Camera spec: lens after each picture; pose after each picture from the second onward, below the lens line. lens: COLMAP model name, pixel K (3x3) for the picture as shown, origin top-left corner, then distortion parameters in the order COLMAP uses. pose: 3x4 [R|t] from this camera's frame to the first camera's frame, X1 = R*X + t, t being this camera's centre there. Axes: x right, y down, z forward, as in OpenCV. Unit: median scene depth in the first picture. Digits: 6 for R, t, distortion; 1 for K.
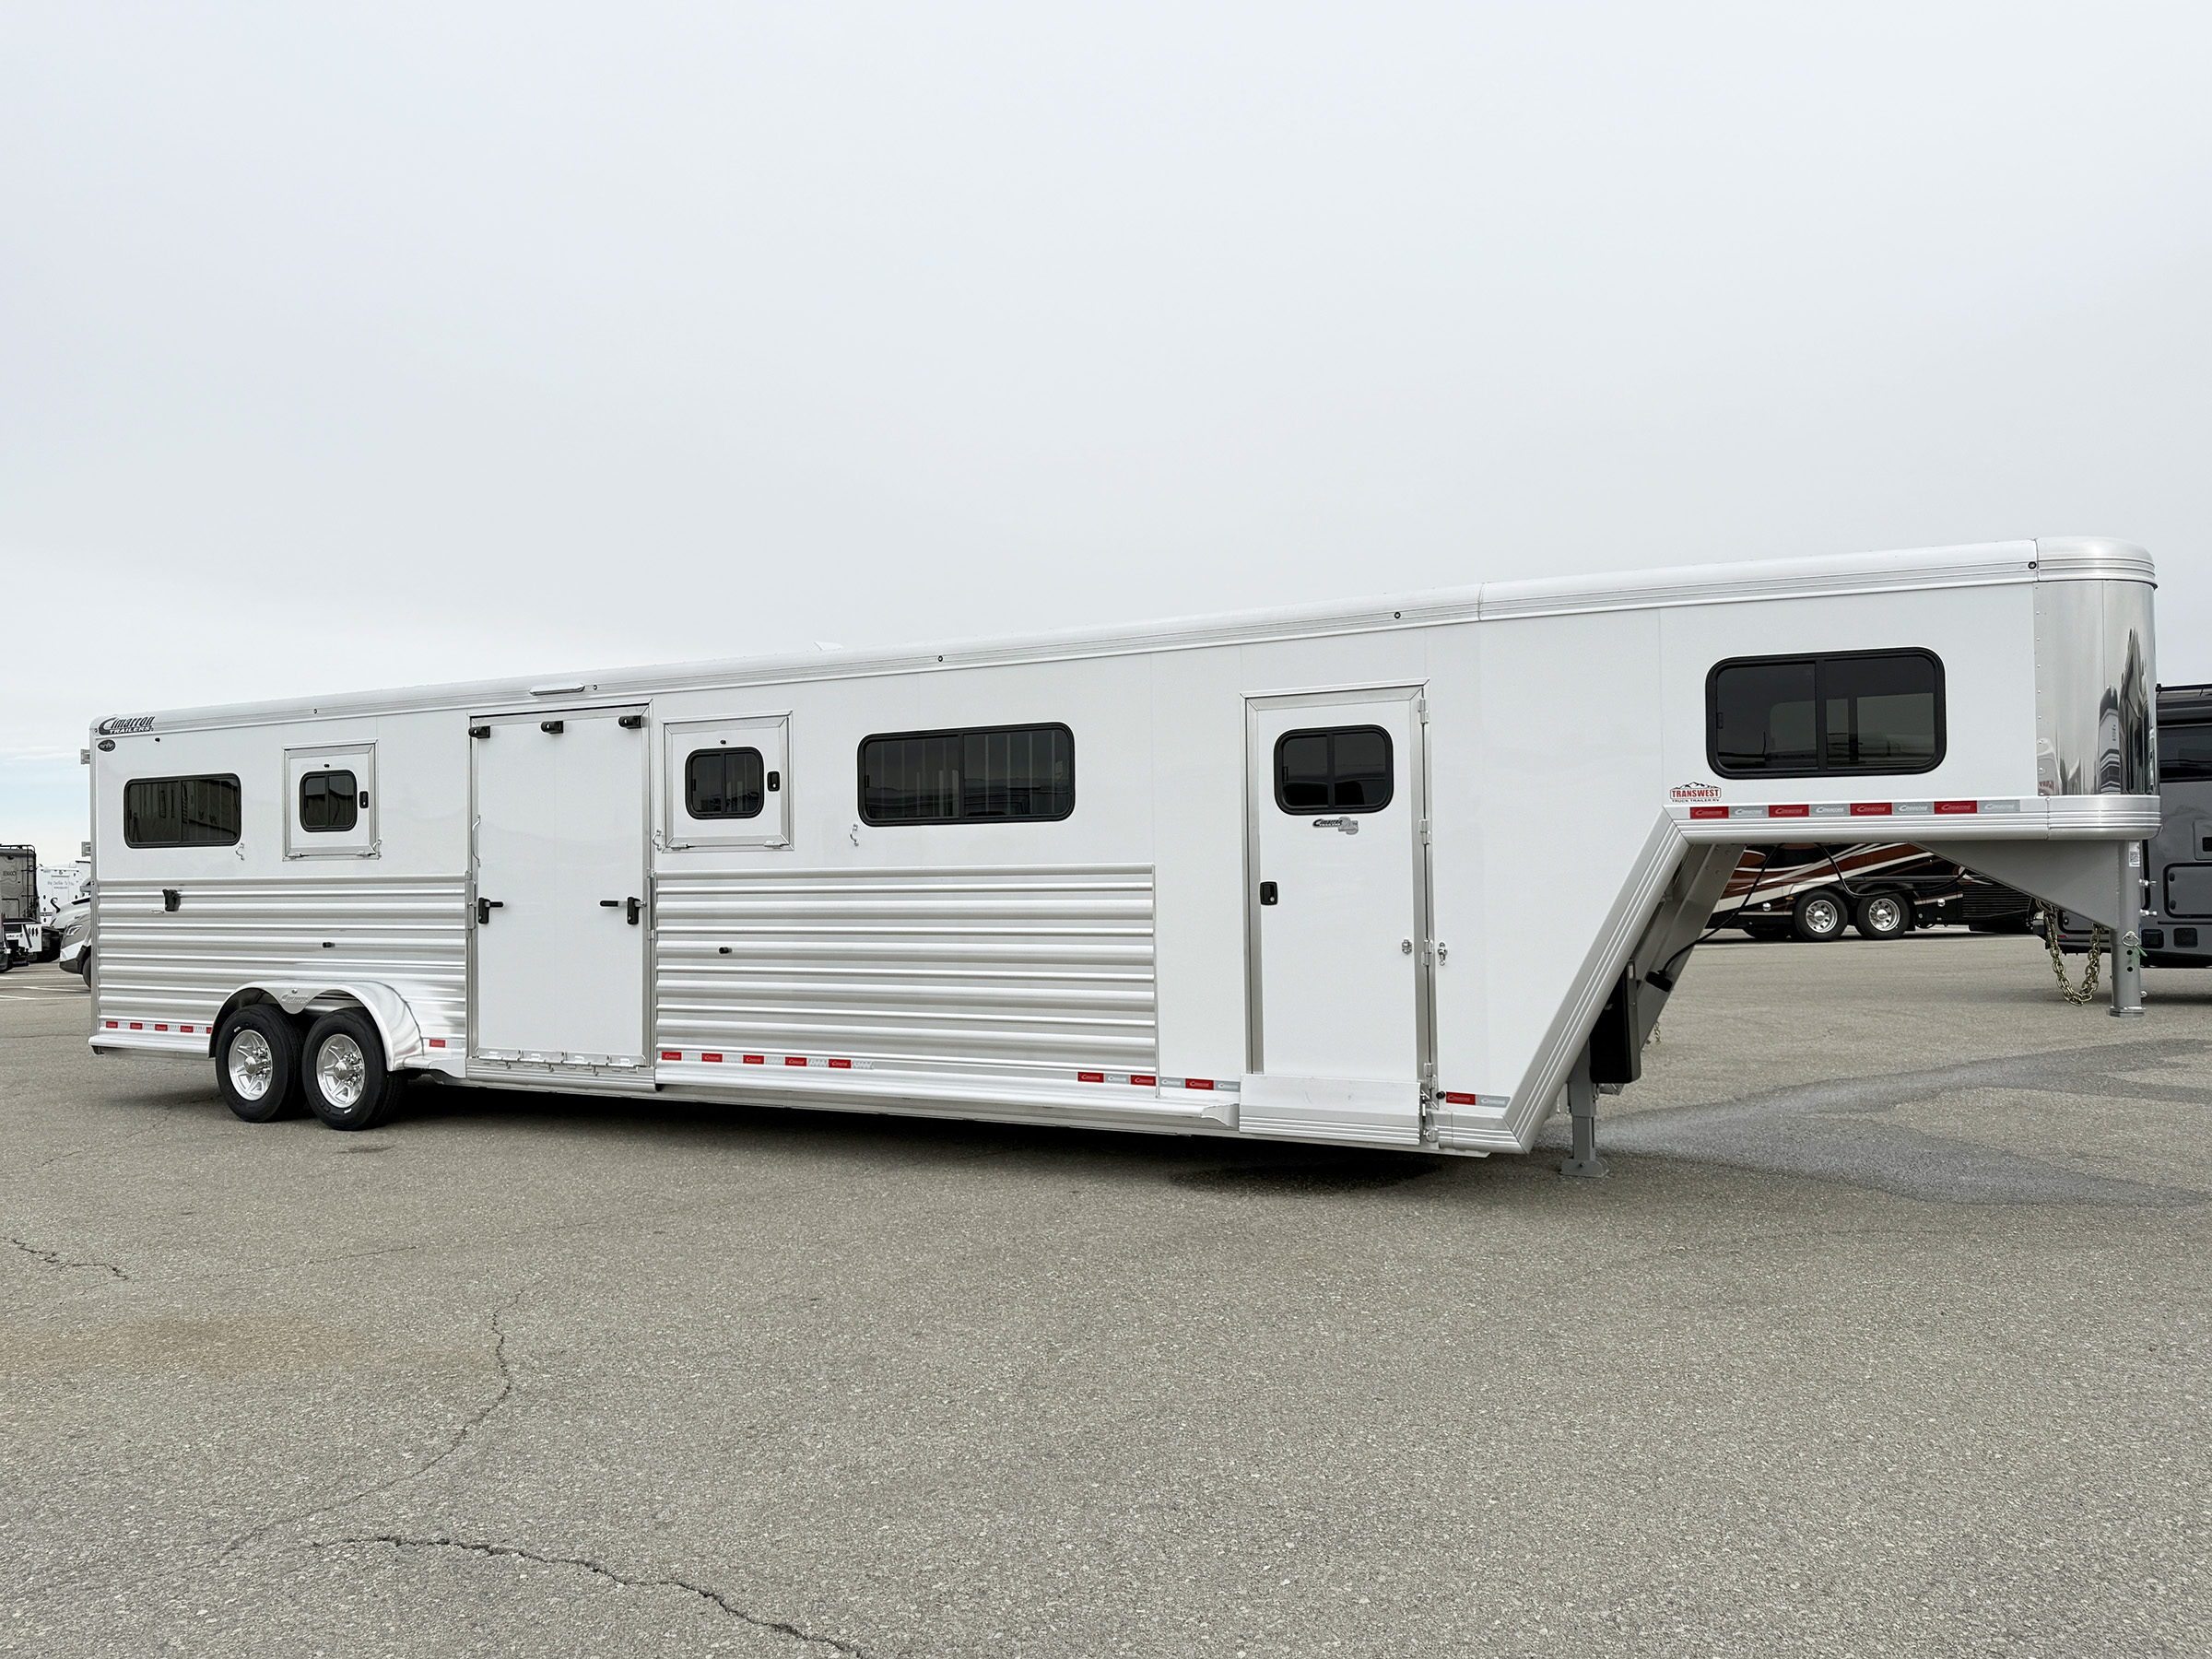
lens RADIAL K [[1598.7, 0, 1140.3], [0, 1598.7, 852.9], [0, 0, 1]] dist [0.115432, -0.204739]
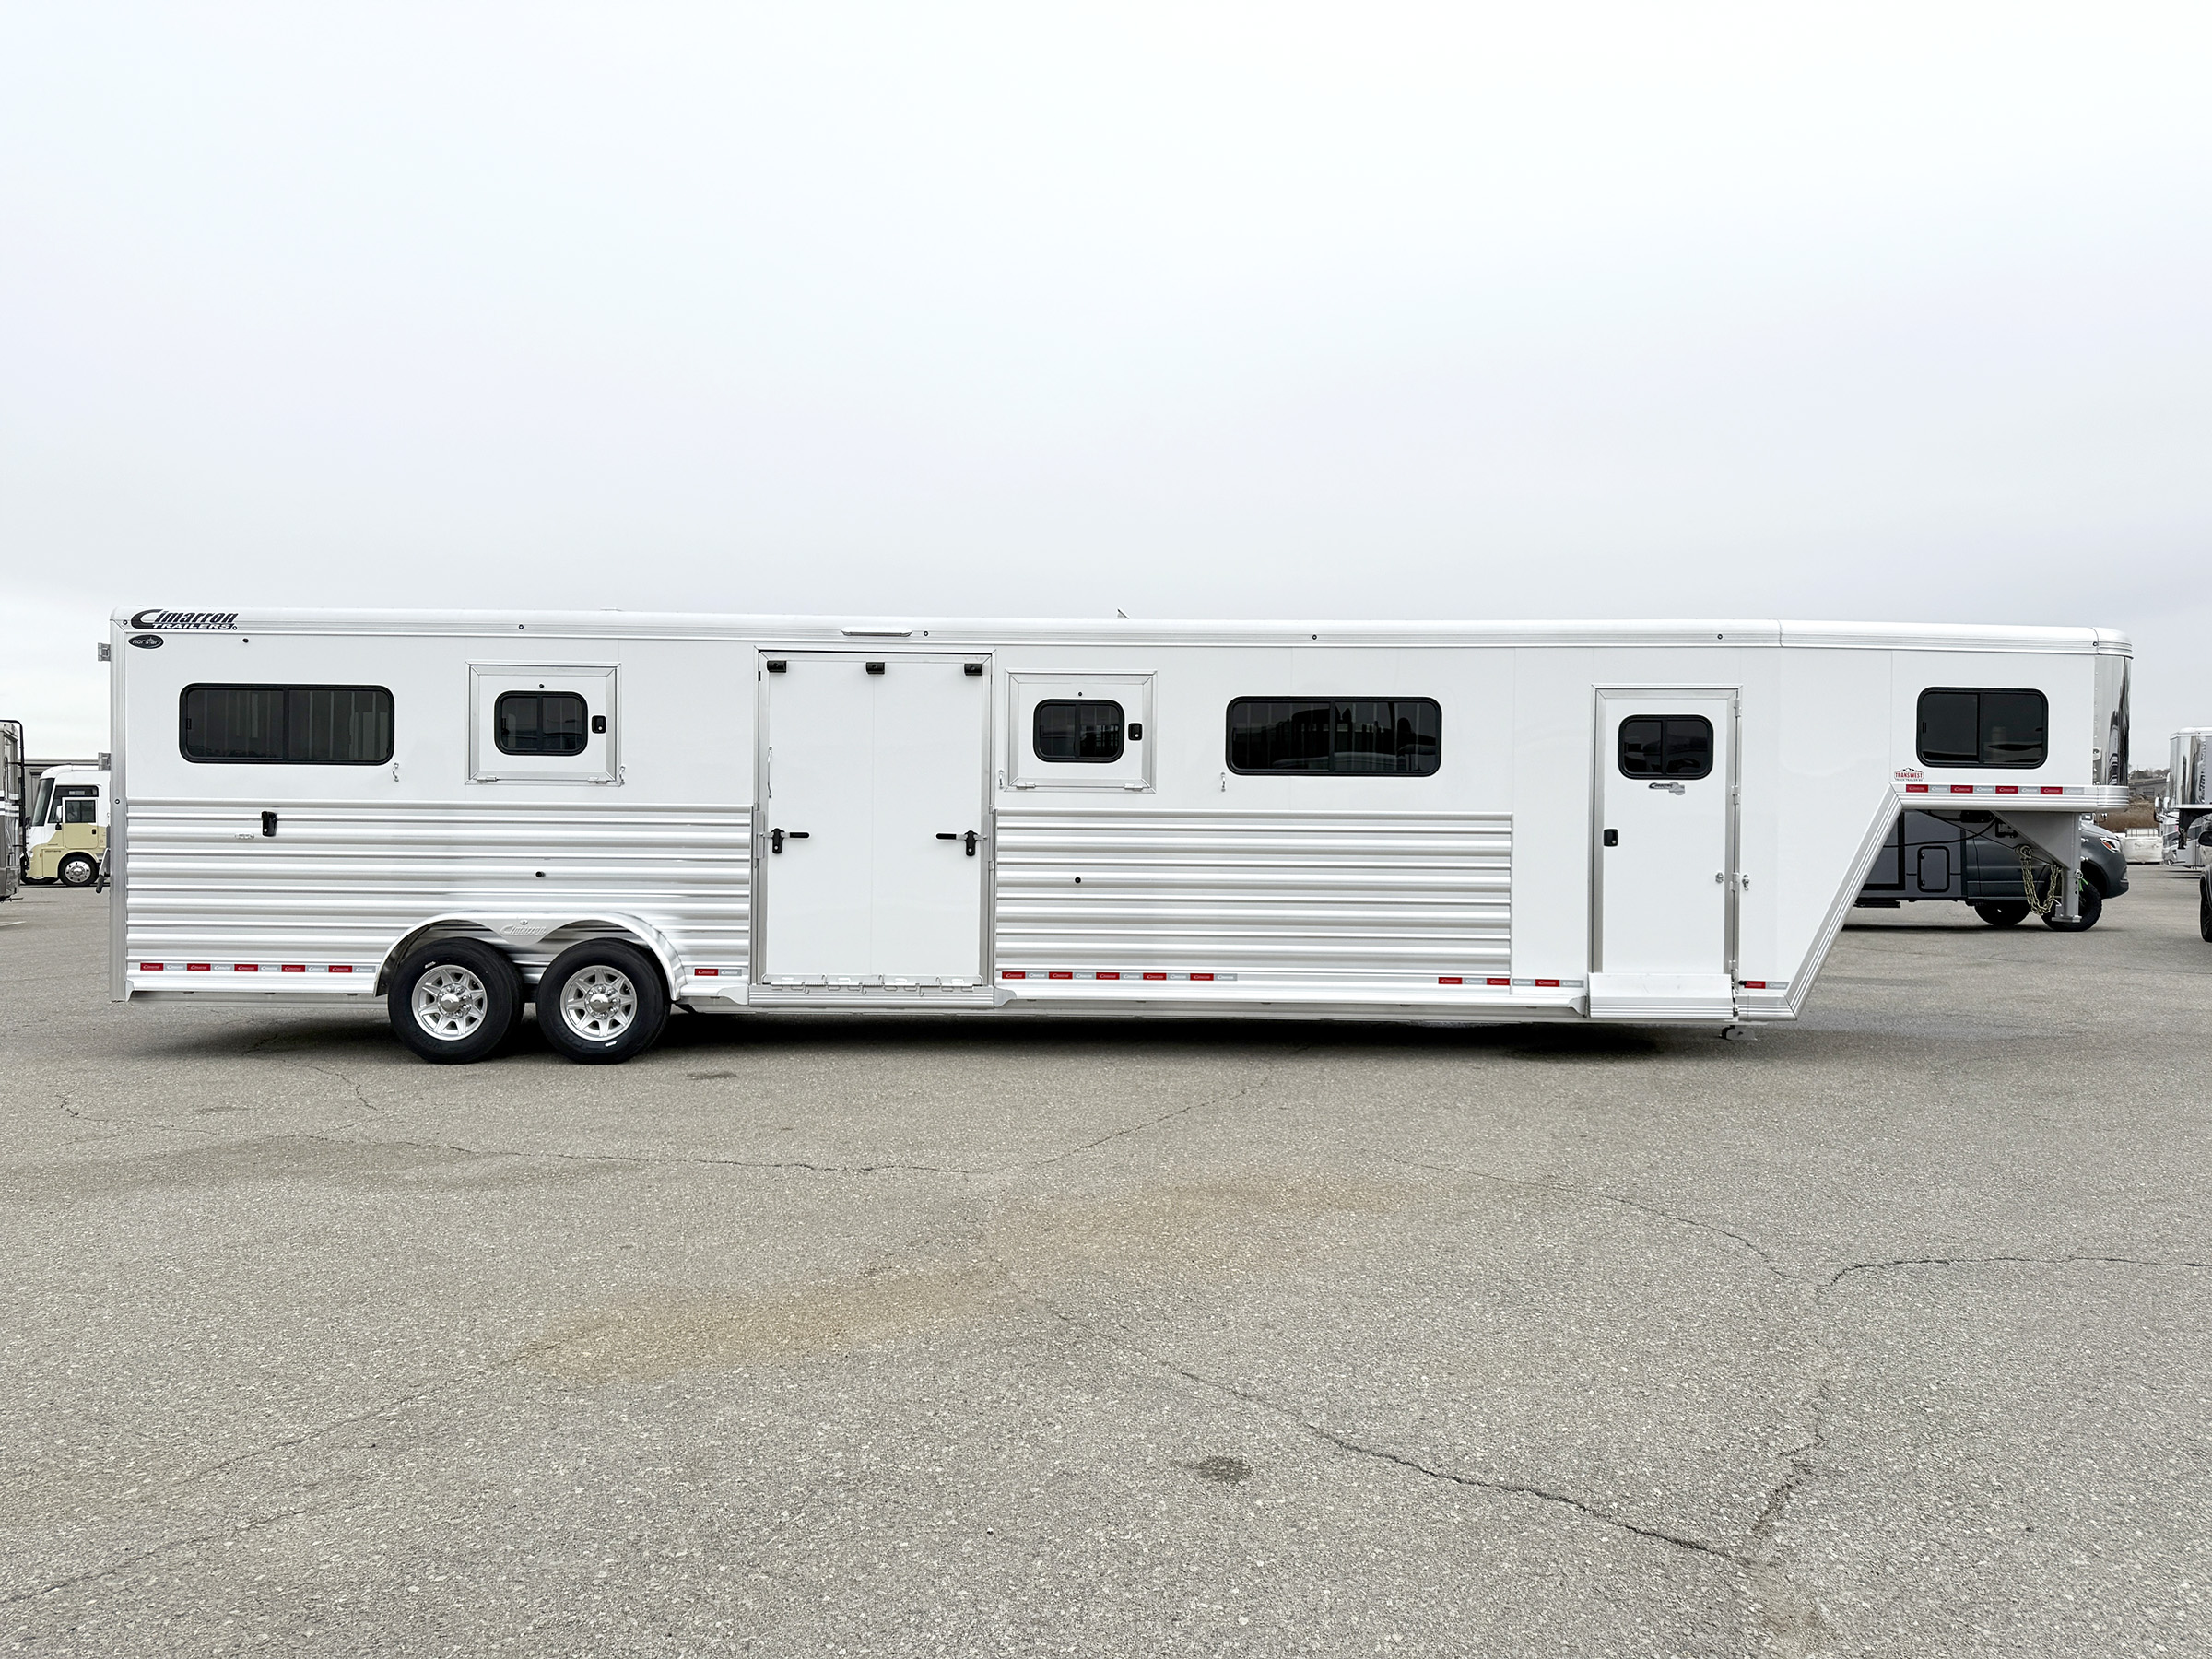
lens RADIAL K [[1598.7, 0, 1140.3], [0, 1598.7, 852.9], [0, 0, 1]] dist [0.115432, -0.204739]
pose [[0.890349, 0.009716, 0.455175, -0.728105], [-0.027113, 0.999129, 0.031708, 0.005012], [-0.454471, -0.040572, 0.889837, -0.011652]]
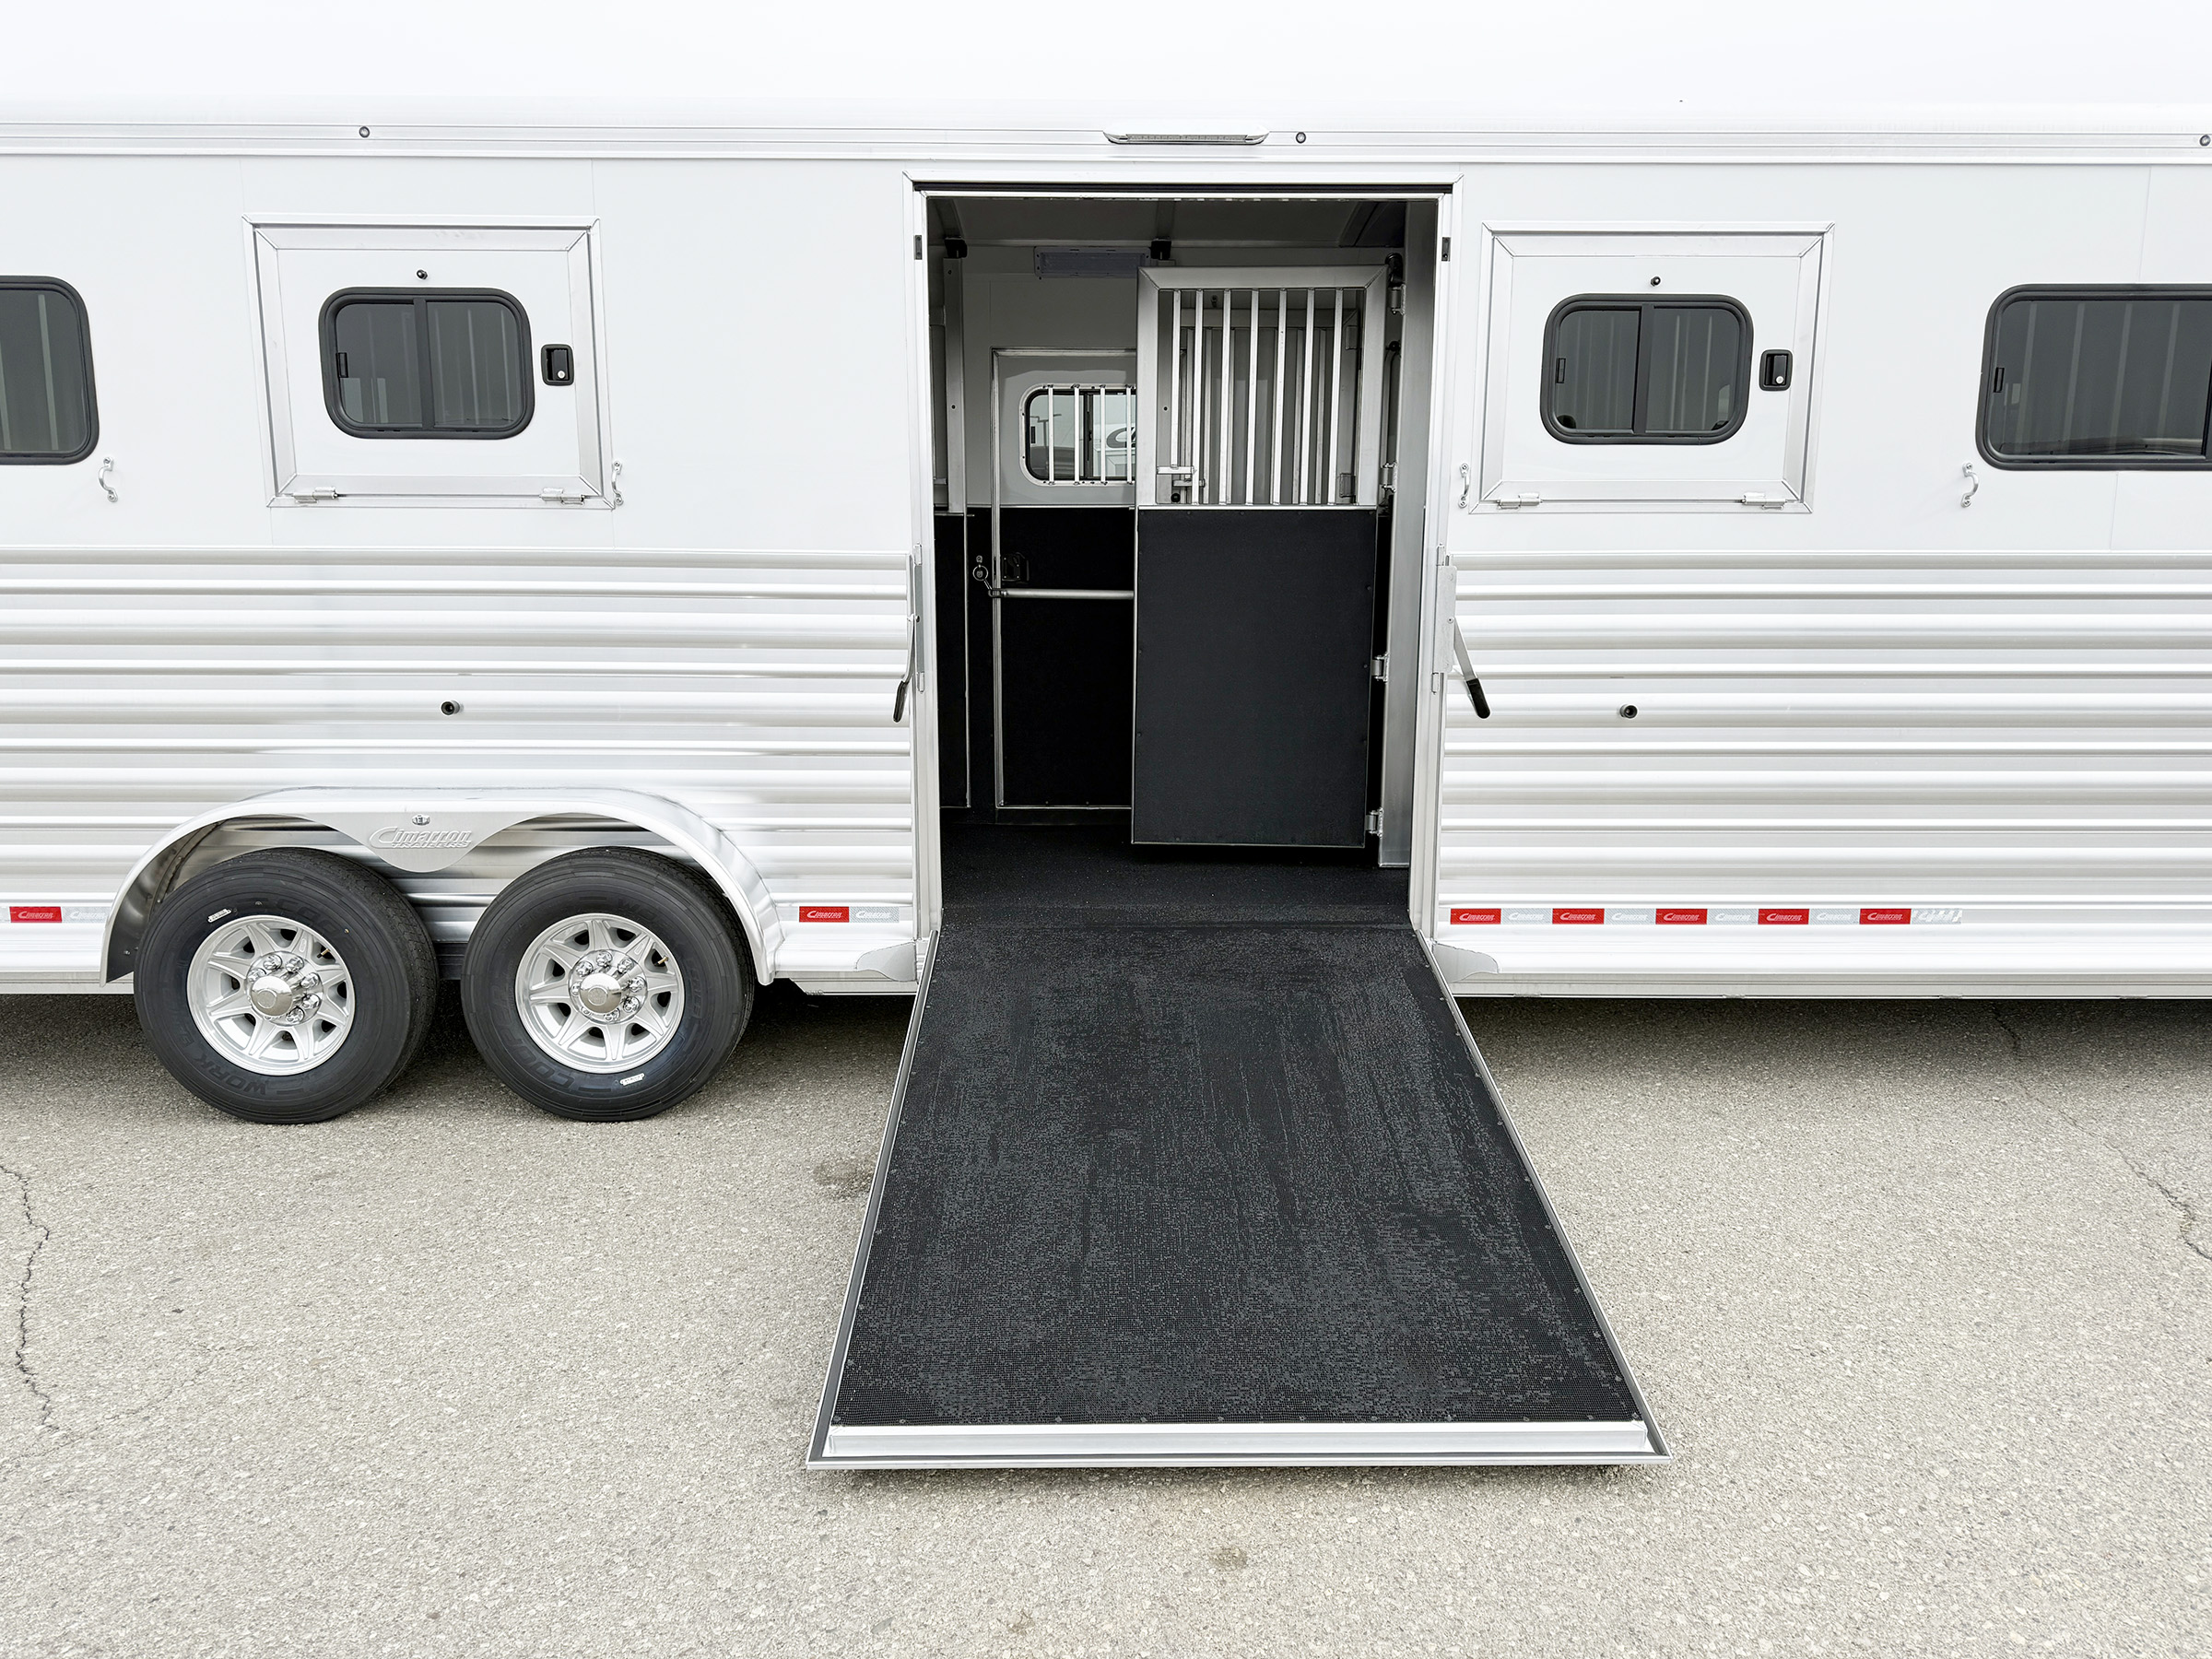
lens RADIAL K [[1598.7, 0, 1140.3], [0, 1598.7, 852.9], [0, 0, 1]] dist [0.115432, -0.204739]
pose [[0.879855, -0.074784, 0.469322, -0.639738], [-0.019123, 0.981171, 0.192195, 0.009225], [-0.474858, -0.178078, 0.861857, 0.623876]]
